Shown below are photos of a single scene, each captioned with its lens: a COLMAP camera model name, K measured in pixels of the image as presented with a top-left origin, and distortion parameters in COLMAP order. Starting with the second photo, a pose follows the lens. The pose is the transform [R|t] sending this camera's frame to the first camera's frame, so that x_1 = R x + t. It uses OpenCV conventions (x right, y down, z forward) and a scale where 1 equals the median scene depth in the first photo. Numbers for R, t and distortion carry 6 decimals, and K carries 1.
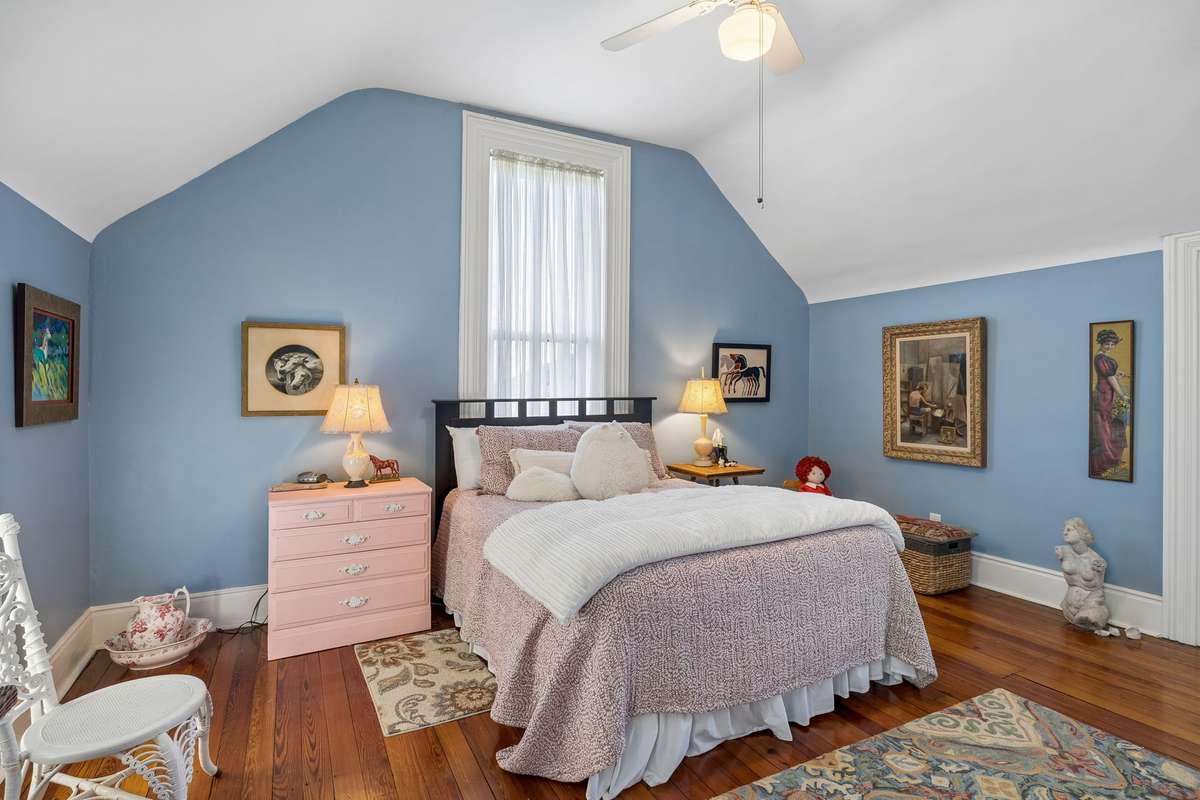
lens RADIAL K [[589.2, 0, 597.0], [0, 589.2, 400.6], [0, 0, 1]] dist [-0.019773, 0.000437]
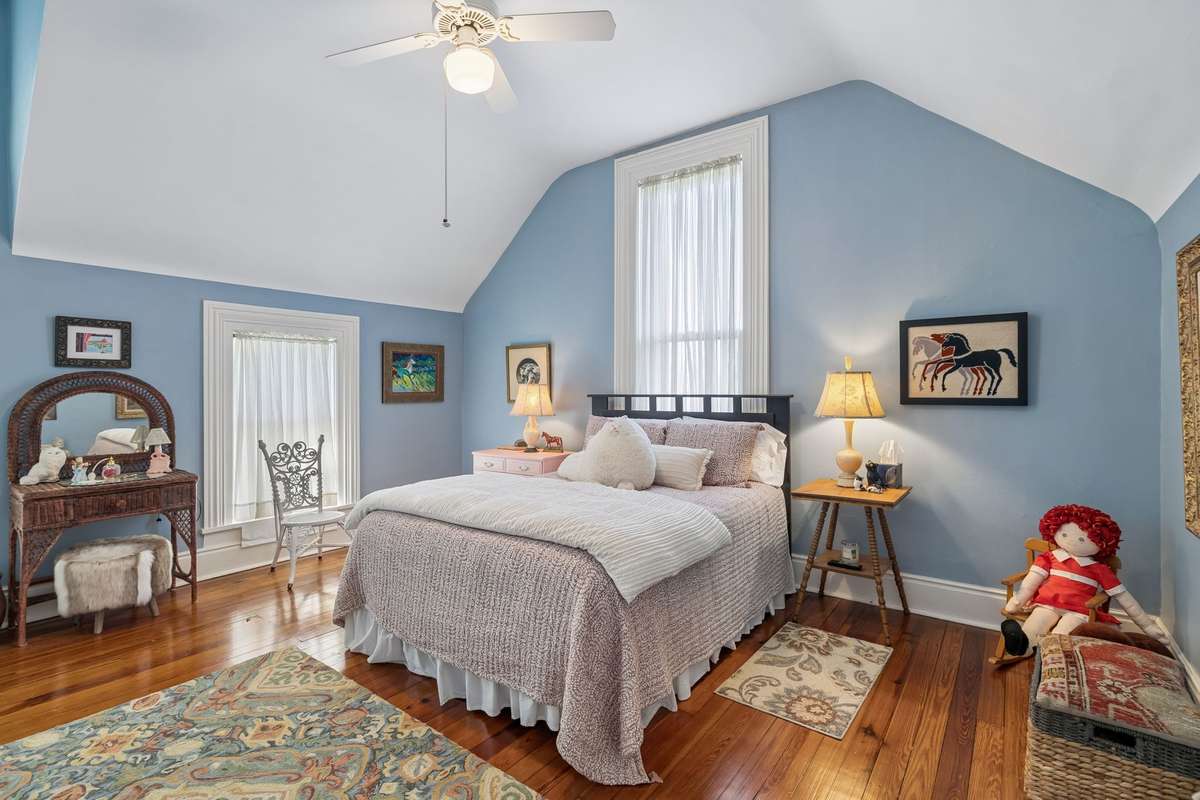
lens RADIAL K [[572.2, 0, 597.7], [0, 572.2, 380.1], [0, 0, 1]] dist [0.002805, 0.000379]
pose [[0.430752, -0.010388, -0.902411, 0.773782], [-0.013346, 0.999751, -0.017879, -0.009628], [0.902372, 0.019745, 0.430506, 0.422688]]
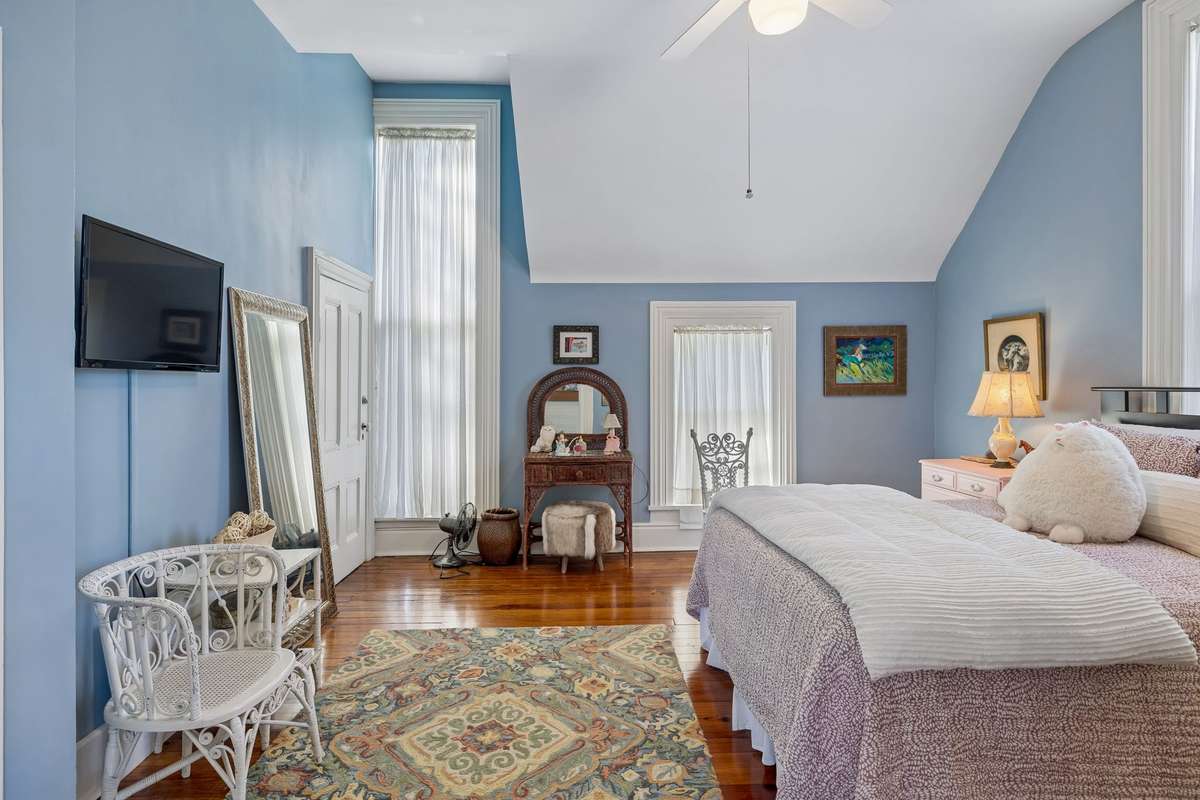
lens RADIAL K [[656.9, 0, 590.3], [0, 656.9, 374.2], [0, 0, 1]] dist [0.001570, 0.001602]
pose [[-0.435438, -0.002605, -0.900215, 0.779121], [-0.004311, 0.999990, -0.000808, -0.013995], [0.900208, 0.003529, -0.435446, 0.679007]]
